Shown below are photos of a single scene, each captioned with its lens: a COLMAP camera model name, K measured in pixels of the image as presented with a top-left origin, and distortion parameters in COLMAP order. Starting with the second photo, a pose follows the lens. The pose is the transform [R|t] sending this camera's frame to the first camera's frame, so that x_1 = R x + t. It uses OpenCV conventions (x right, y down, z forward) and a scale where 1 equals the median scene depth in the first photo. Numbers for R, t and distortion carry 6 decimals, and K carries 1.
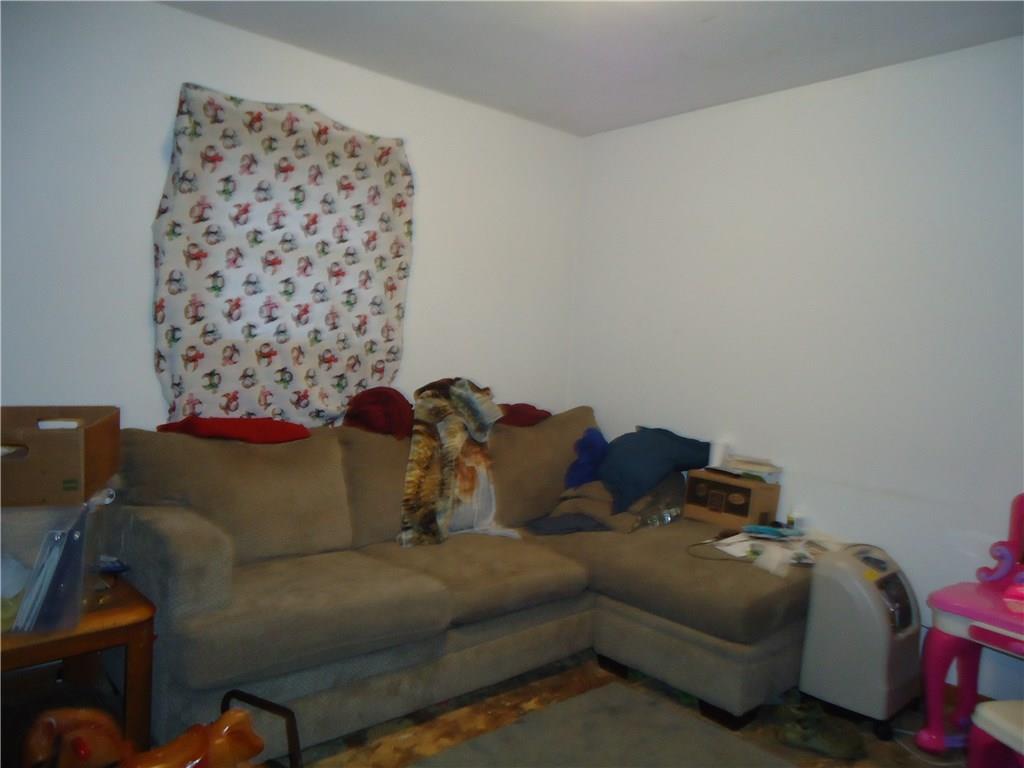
lens RADIAL K [[736.6, 0, 512.0], [0, 736.6, 384.0], [0, 0, 1]] dist [-0.009743, 0.005020]
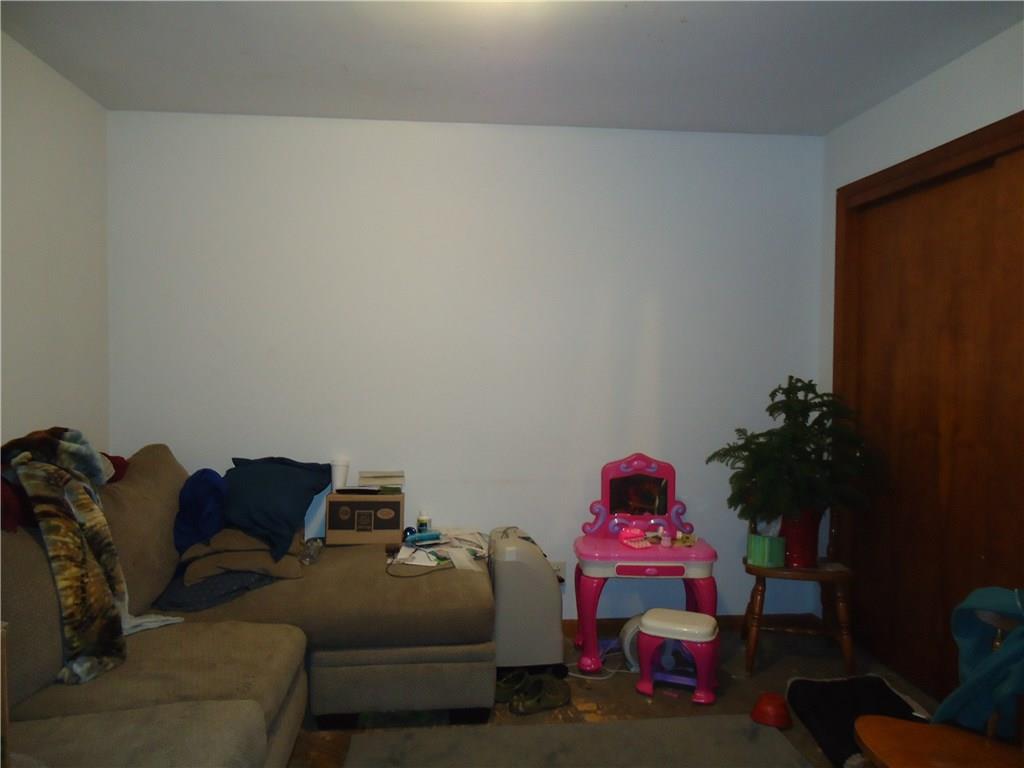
lens RADIAL K [[736.6, 0, 512.0], [0, 736.6, 384.0], [0, 0, 1]] dist [-0.009743, 0.005020]
pose [[0.598723, -0.069541, 0.797931, -0.417811], [0.074290, 0.996751, 0.031125, -0.045429], [-0.797503, 0.040643, 0.601944, 0.252001]]
